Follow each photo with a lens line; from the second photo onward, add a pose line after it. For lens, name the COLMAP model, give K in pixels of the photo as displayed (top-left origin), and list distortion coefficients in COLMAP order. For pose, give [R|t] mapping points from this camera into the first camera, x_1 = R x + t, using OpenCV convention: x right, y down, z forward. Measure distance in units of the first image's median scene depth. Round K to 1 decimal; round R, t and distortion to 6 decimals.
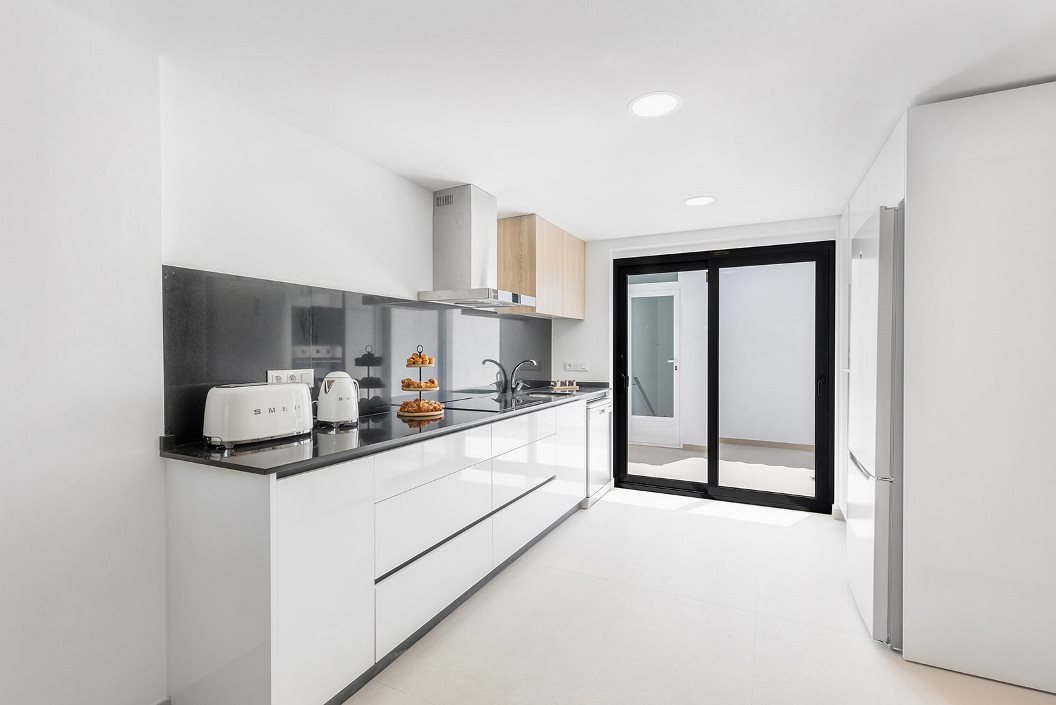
lens RADIAL K [[470.8, 0, 528.0], [0, 470.8, 352.5], [0, 0, 1]] dist [0.002187, -0.000475]
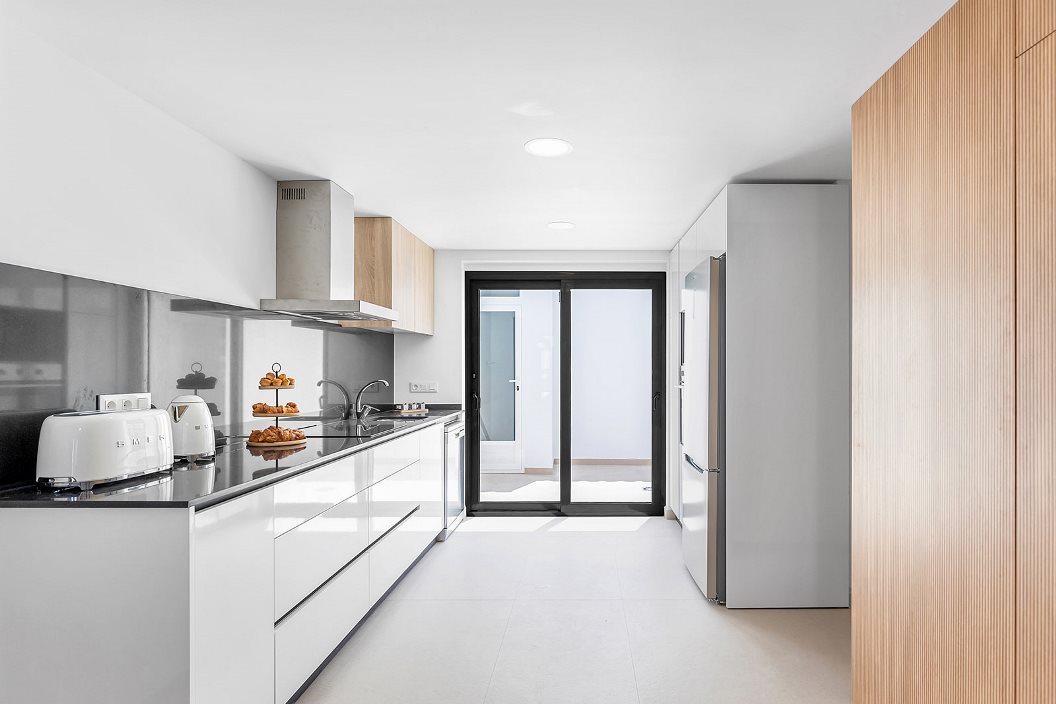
lens RADIAL K [[575.8, 0, 568.8], [0, 575.8, 366.2], [0, 0, 1]] dist [-0.000663, 0.000044]
pose [[0.899098, 0.002483, 0.437739, -0.151572], [0.001707, 0.999956, -0.009180, -0.000076], [-0.437743, 0.009001, 0.899055, -0.124679]]
